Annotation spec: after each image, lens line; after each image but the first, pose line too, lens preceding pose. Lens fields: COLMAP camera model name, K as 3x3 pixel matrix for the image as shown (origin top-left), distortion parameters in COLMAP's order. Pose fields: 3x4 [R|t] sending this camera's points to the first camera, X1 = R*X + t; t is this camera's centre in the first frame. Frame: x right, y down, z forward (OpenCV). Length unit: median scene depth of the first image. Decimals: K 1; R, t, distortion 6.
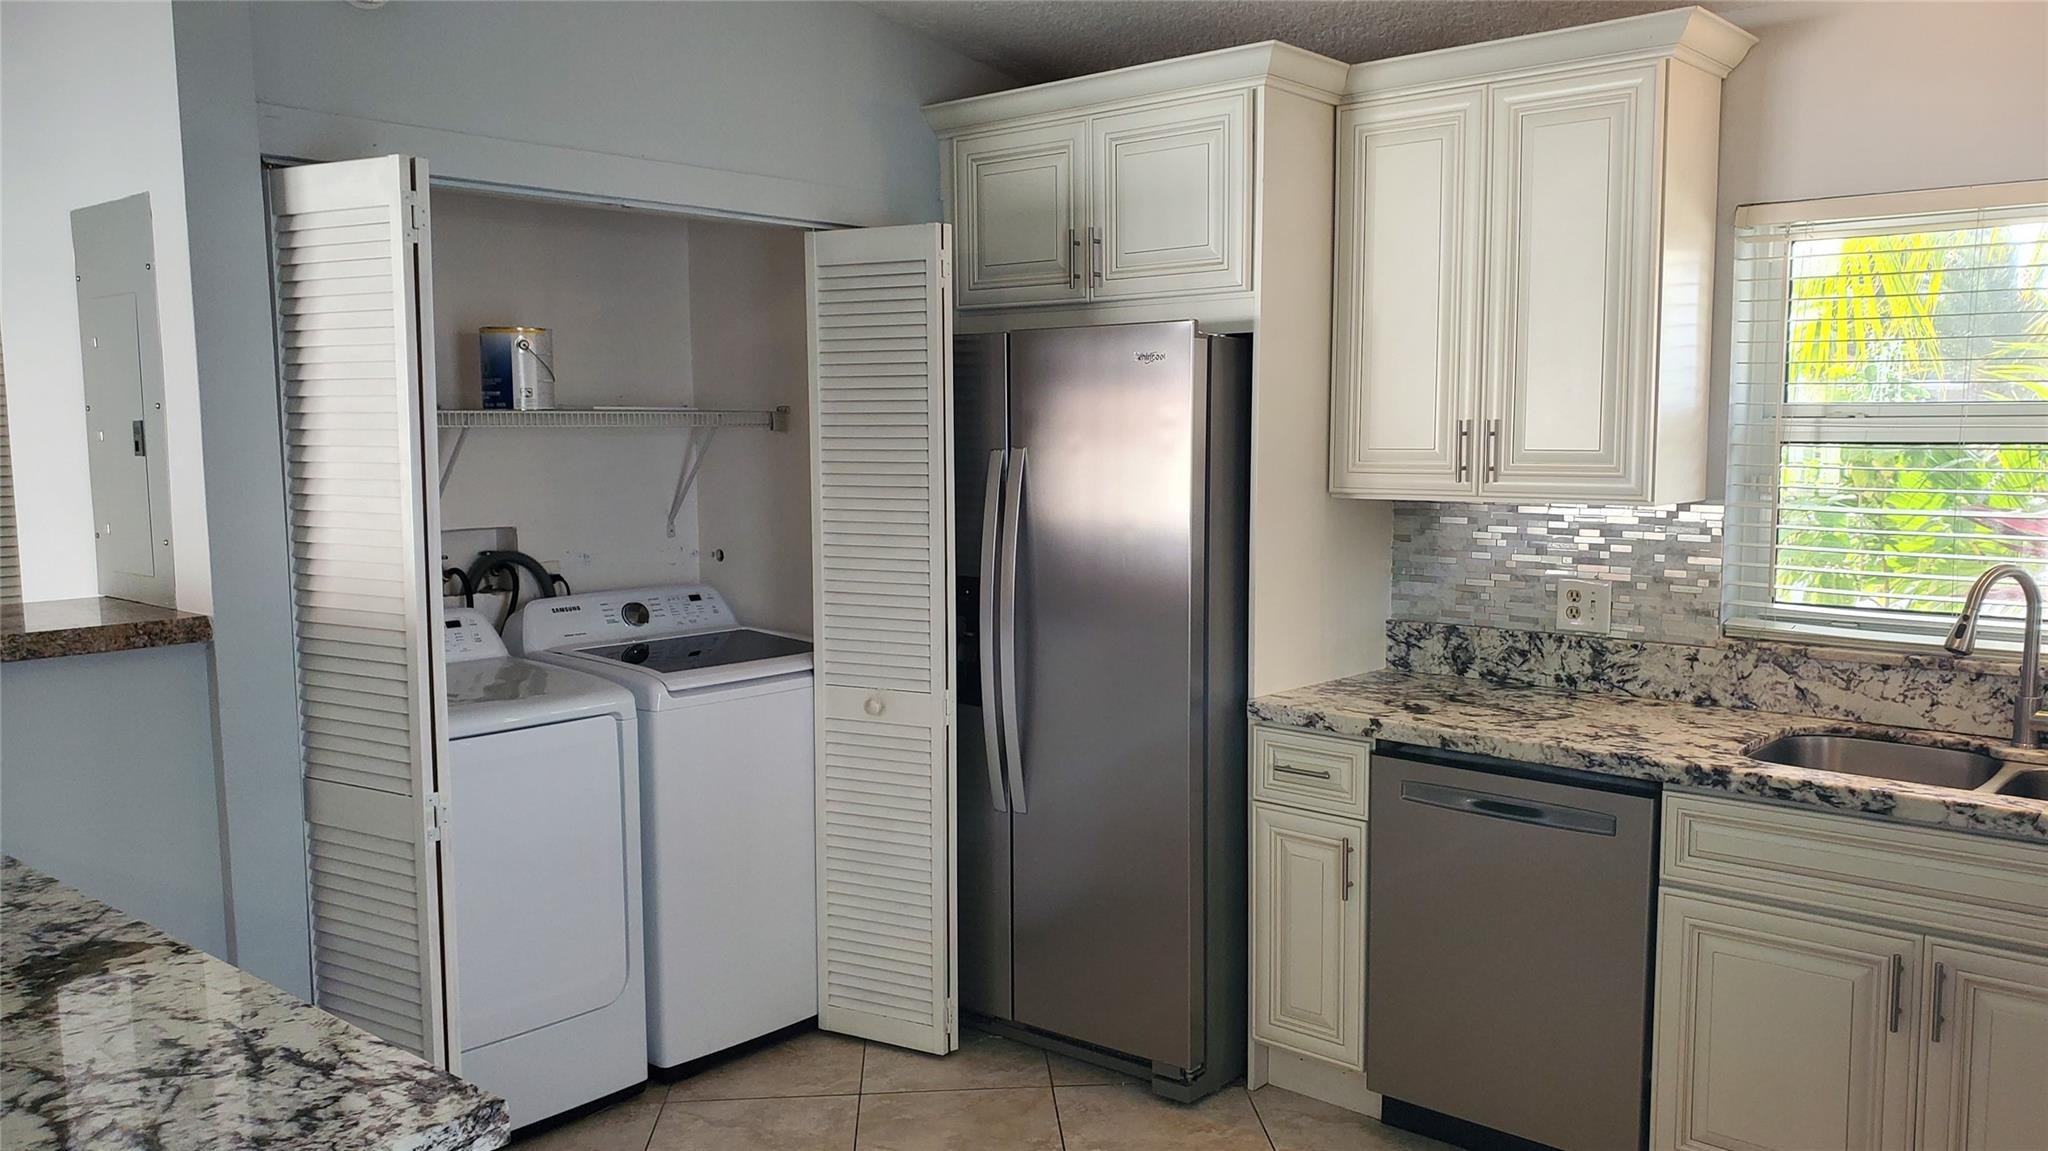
lens RADIAL K [[1611.4, 0, 1039.0], [0, 1611.4, 585.7], [0, 0, 1]] dist [0.032070, -0.006900]
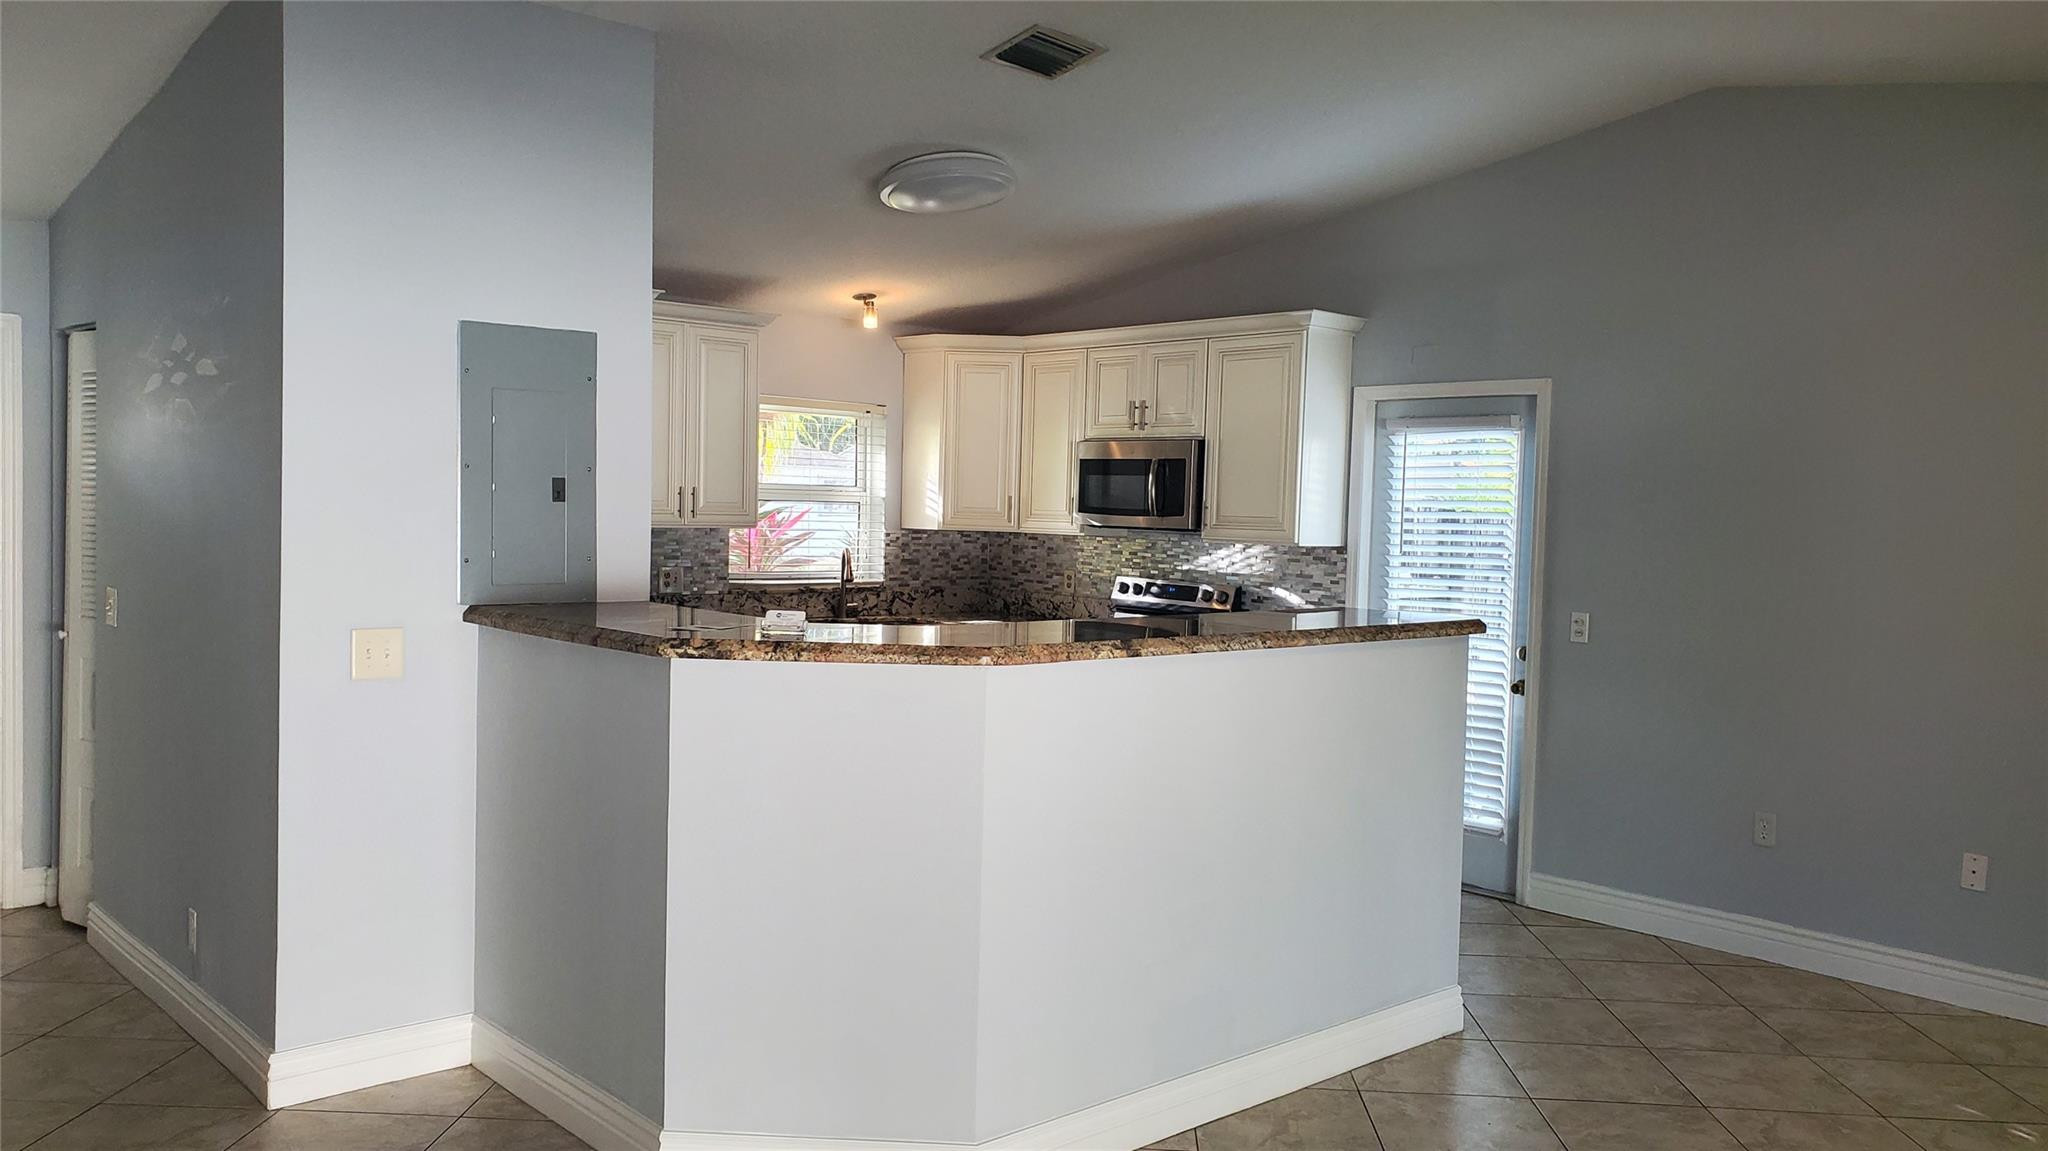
lens RADIAL K [[1611.4, 0, 1022.9], [0, 1611.4, 567.2], [0, 0, 1]] dist [0.032070, -0.006900]
pose [[0.118629, -0.033381, 0.992377, -1.778272], [0.075795, 0.996823, 0.024470, -0.021814], [-0.990042, 0.072315, 0.120782, 0.370963]]
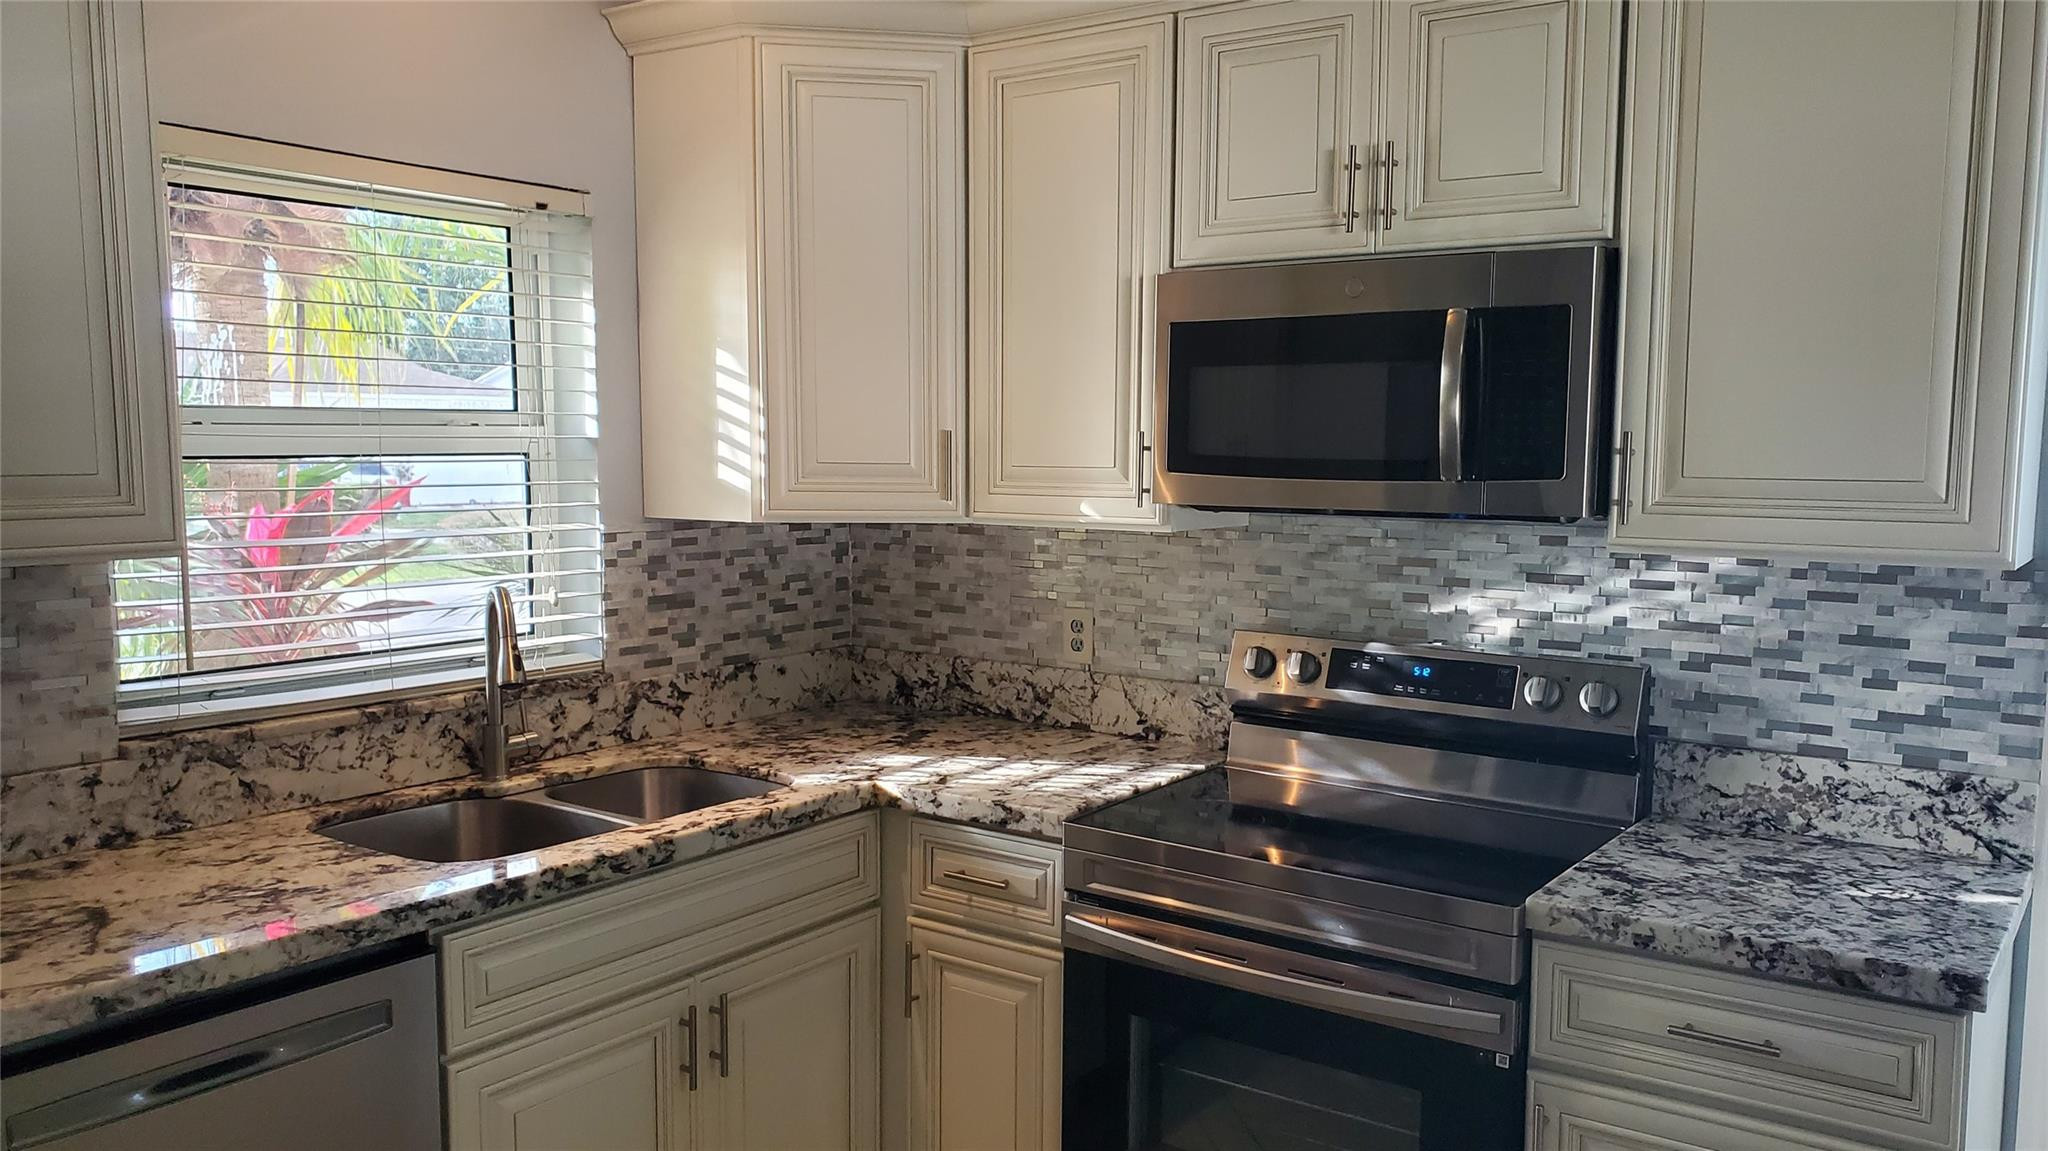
lens RADIAL K [[1611.4, 0, 1043.0], [0, 1611.4, 596.6], [0, 0, 1]] dist [0.032070, -0.006900]
pose [[-0.104008, -0.100163, 0.989520, -0.317783], [0.098902, 0.988943, 0.110500, -0.071437], [-0.989647, 0.109359, -0.092952, 0.711289]]
